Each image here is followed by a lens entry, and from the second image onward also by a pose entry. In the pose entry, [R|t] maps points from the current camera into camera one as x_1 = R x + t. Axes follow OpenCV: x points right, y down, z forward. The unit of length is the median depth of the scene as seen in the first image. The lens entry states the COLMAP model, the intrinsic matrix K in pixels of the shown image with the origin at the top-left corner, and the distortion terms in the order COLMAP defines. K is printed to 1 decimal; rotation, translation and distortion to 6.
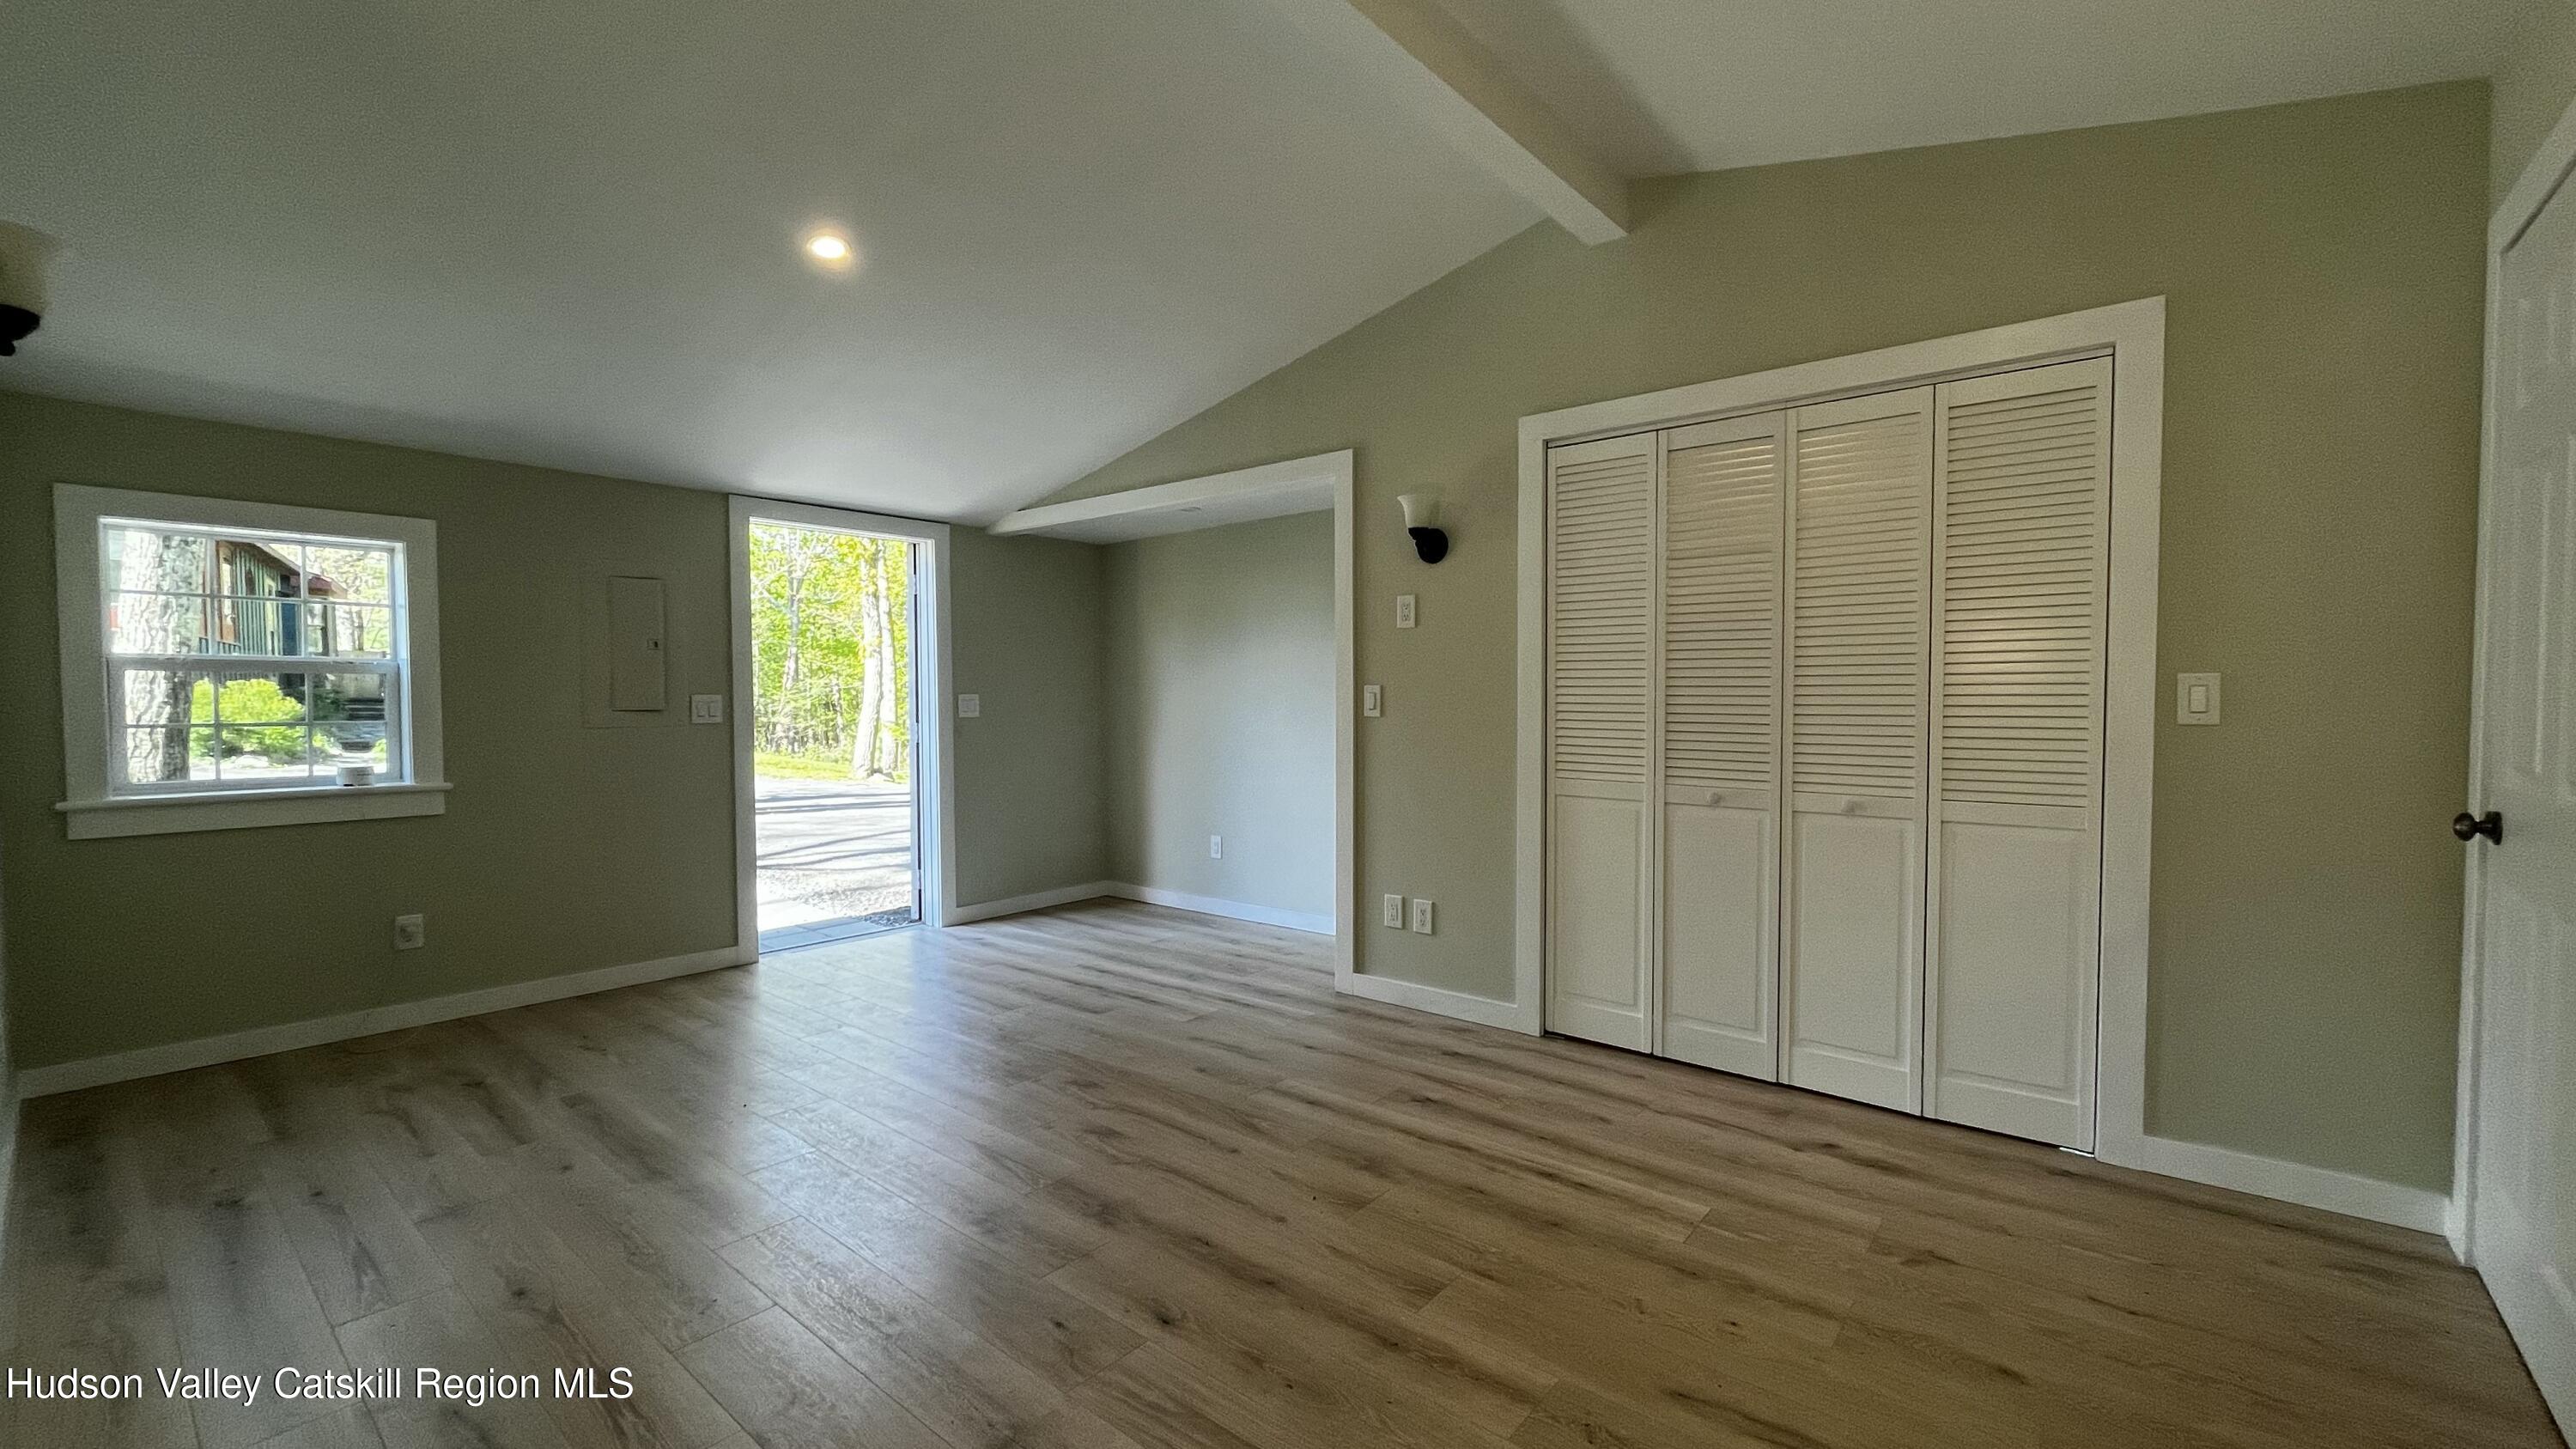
lens RADIAL K [[1025.8, 0, 1287.8], [0, 1025.8, 730.9], [0, 0, 1]] dist [-0.001888, -0.000132]
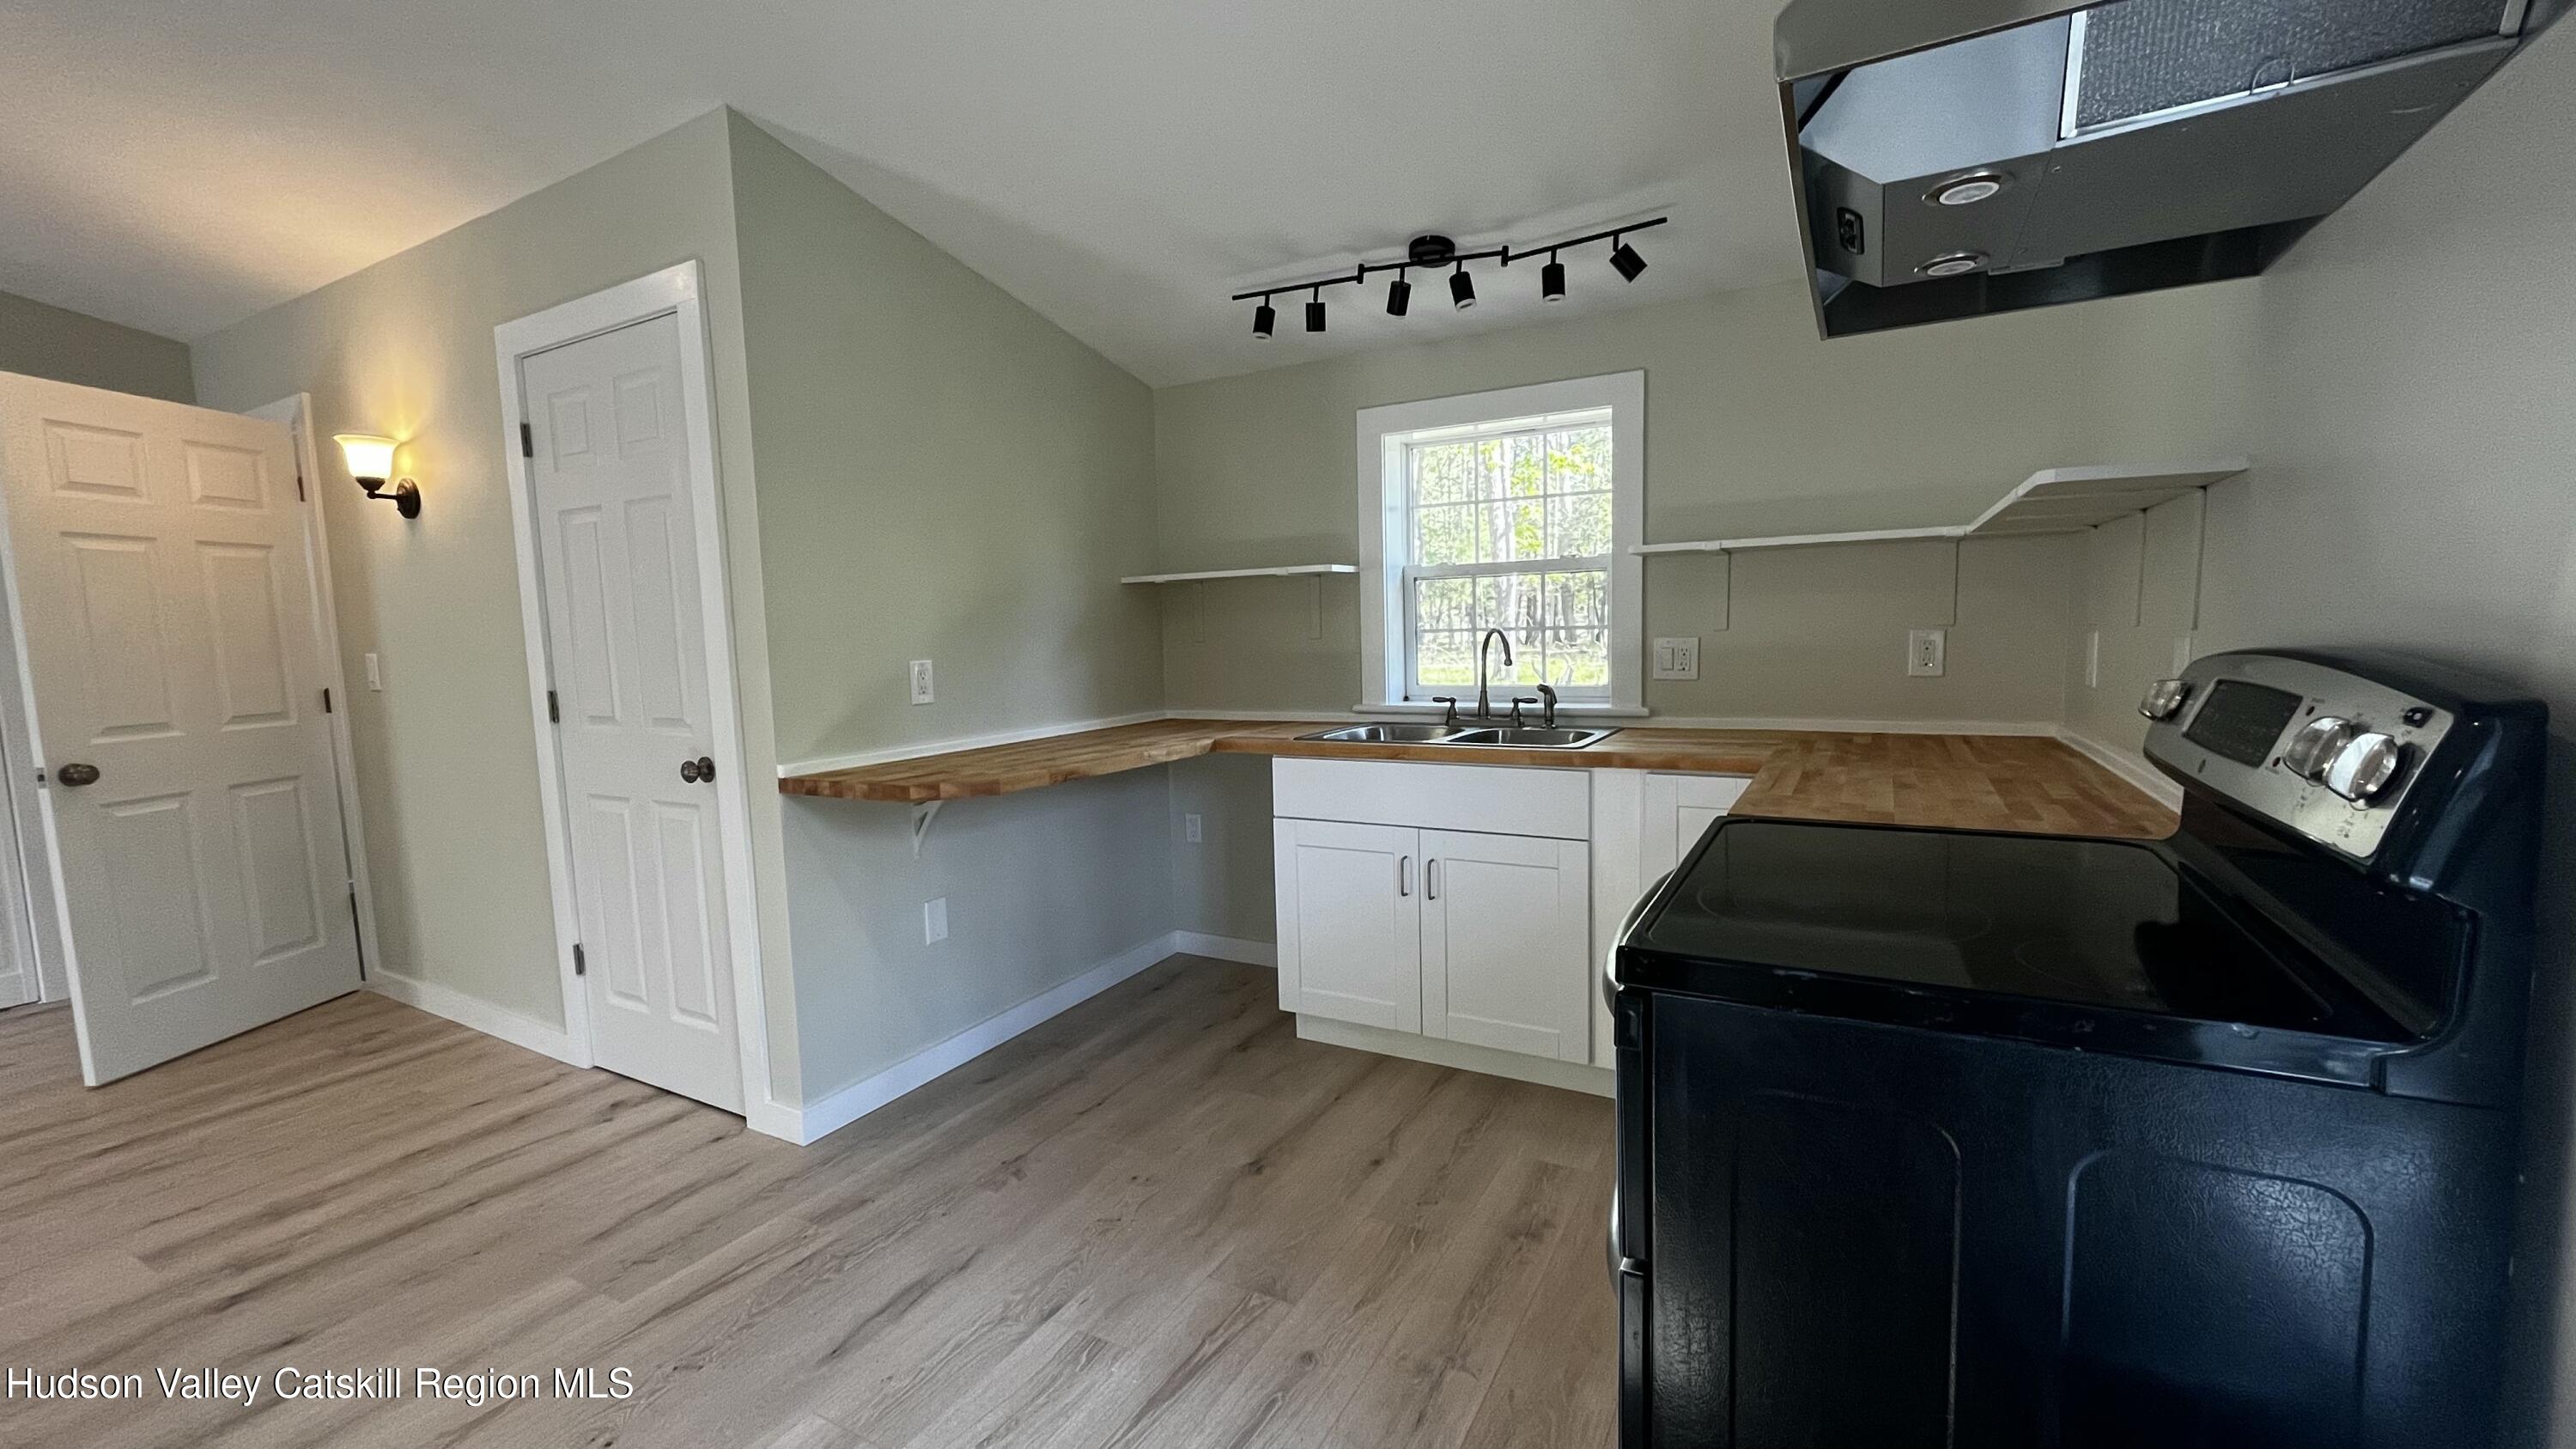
lens RADIAL K [[1025.8, 0, 1279.5], [0, 1025.8, 714.6], [0, 0, 1]] dist [-0.001888, -0.000132]
pose [[-0.189223, -0.078613, 0.978782, -0.968297], [0.067577, 0.993384, 0.092850, -0.019964], [-0.979606, 0.083713, -0.182658, 0.327051]]
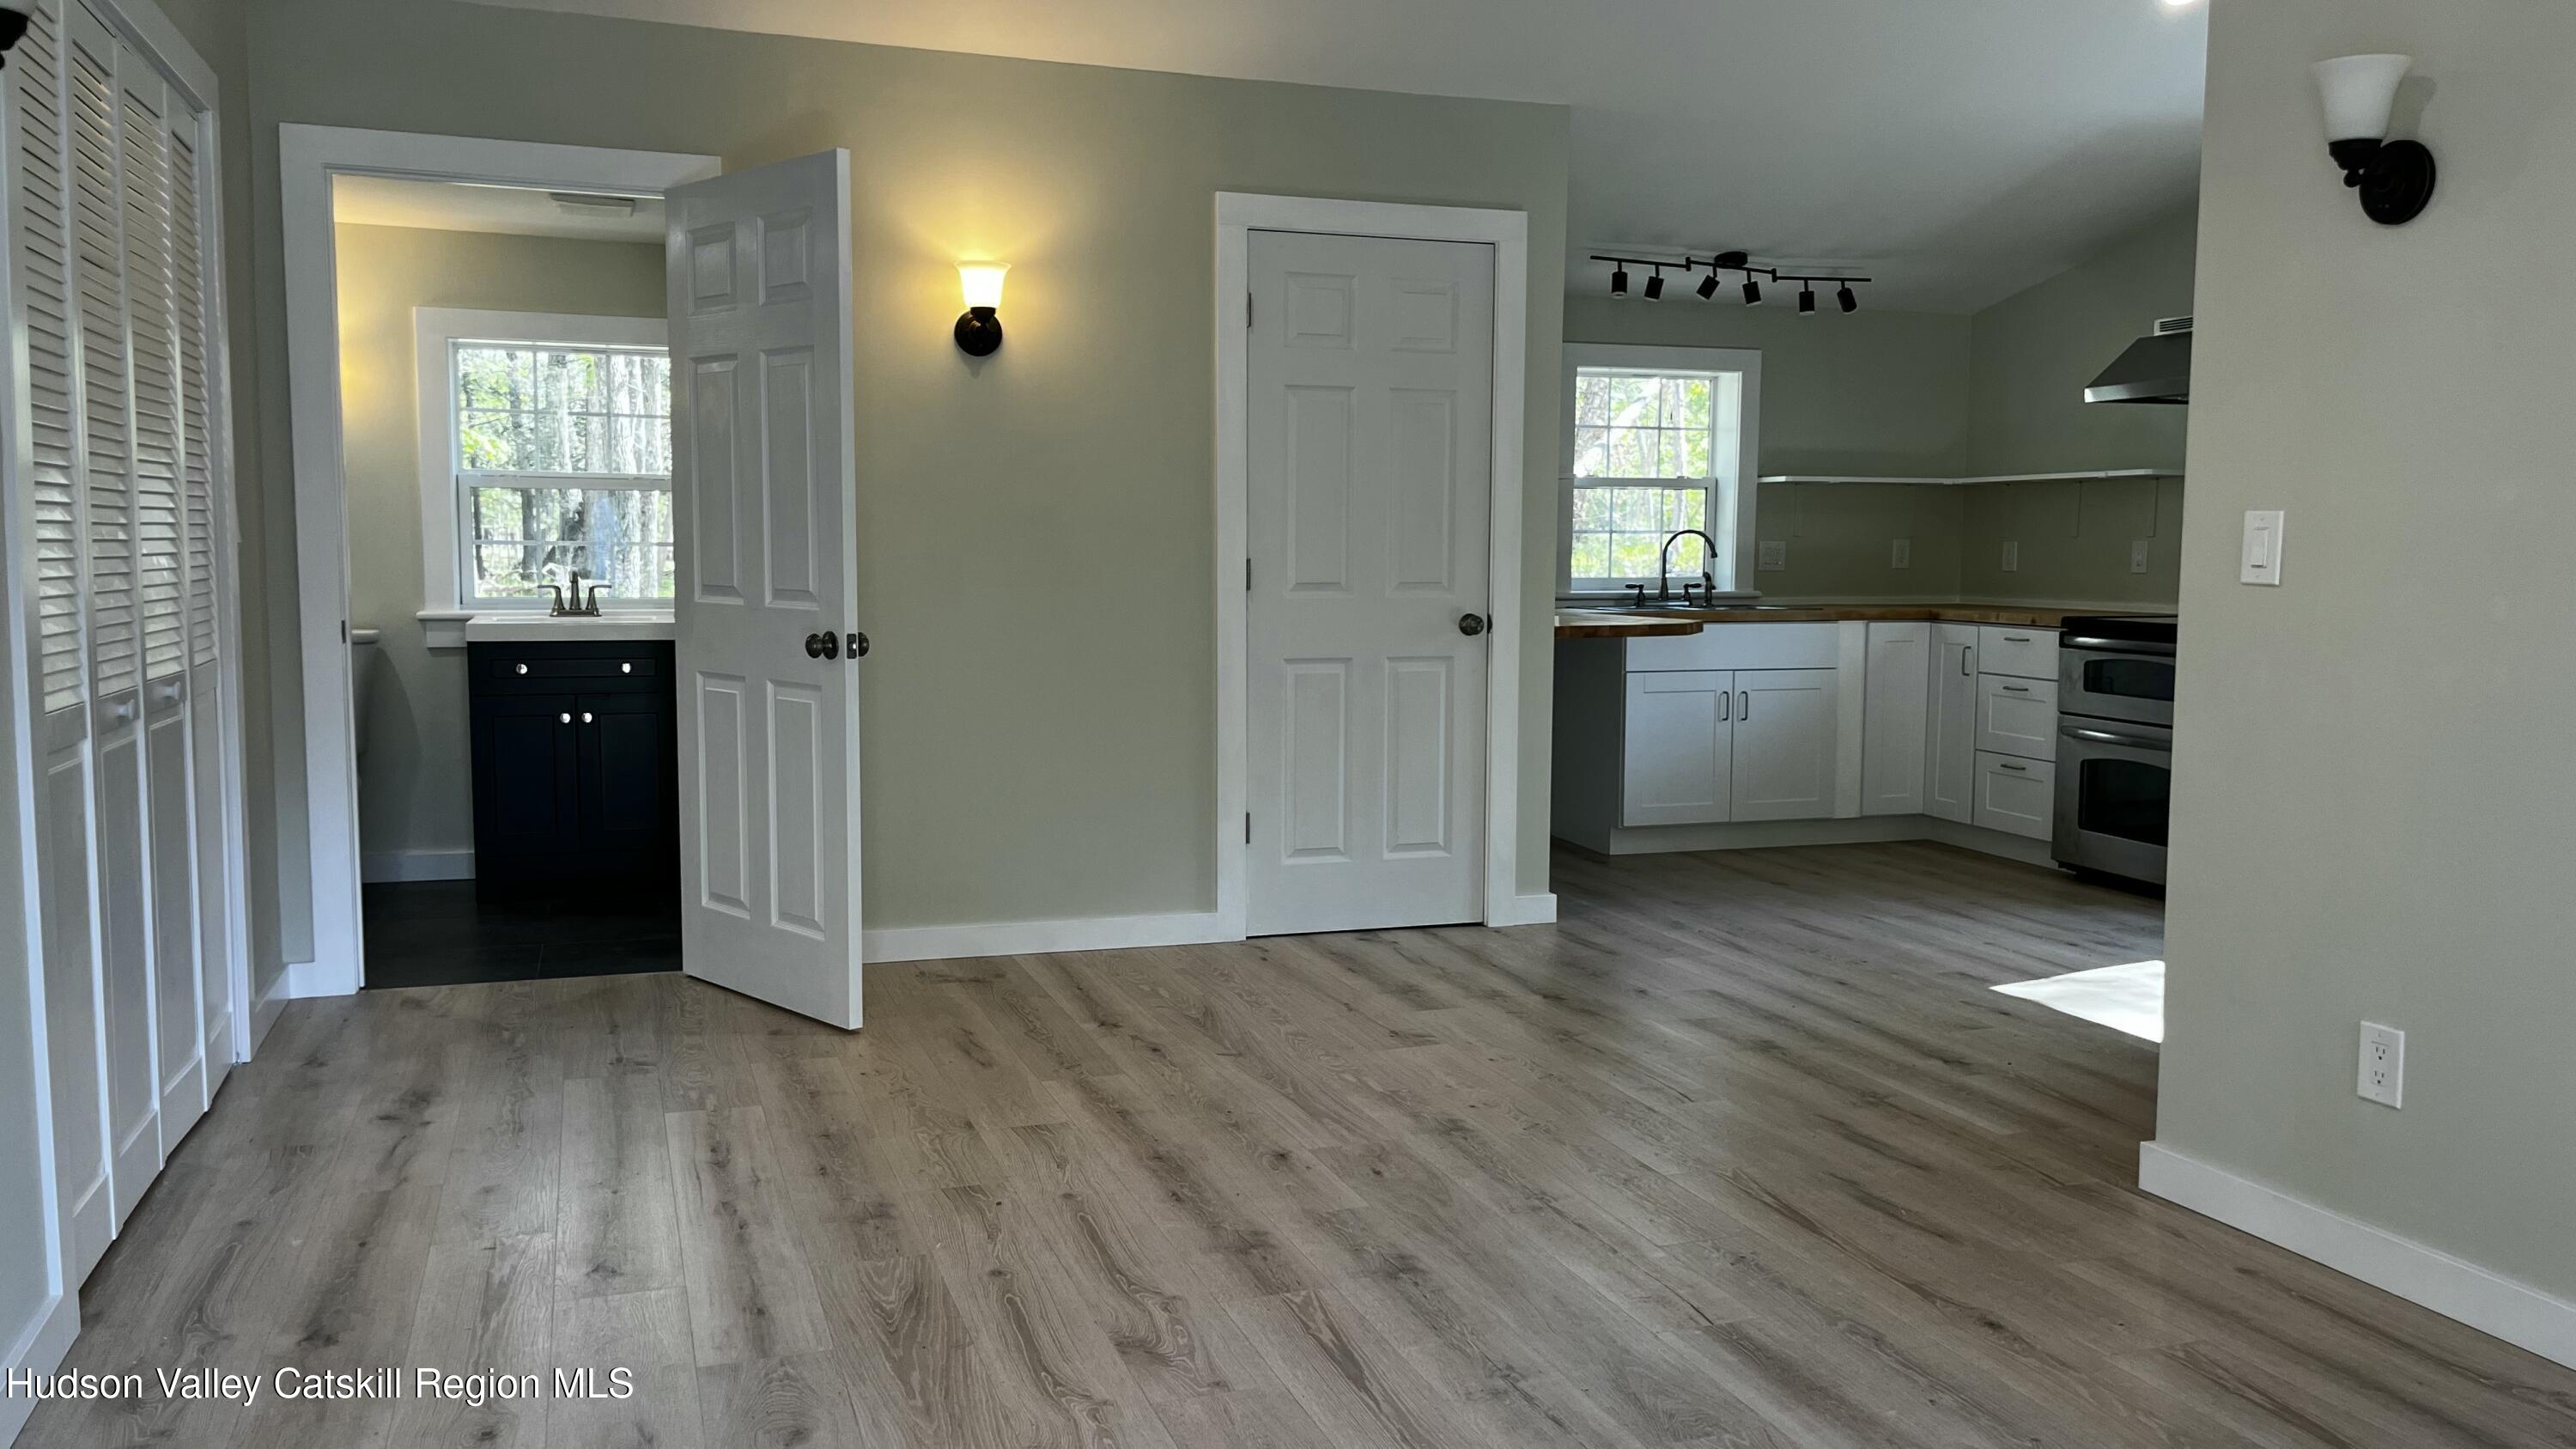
lens RADIAL K [[1949.6, 0, 1291.7], [0, 1949.6, 724.0], [0, 0, 1]] dist [0.049548, 0.001475]
pose [[-0.861179, -0.048846, 0.505950, -0.882308], [0.017493, 0.991935, 0.125538, -0.067926], [-0.508001, 0.116961, -0.853378, 2.116422]]
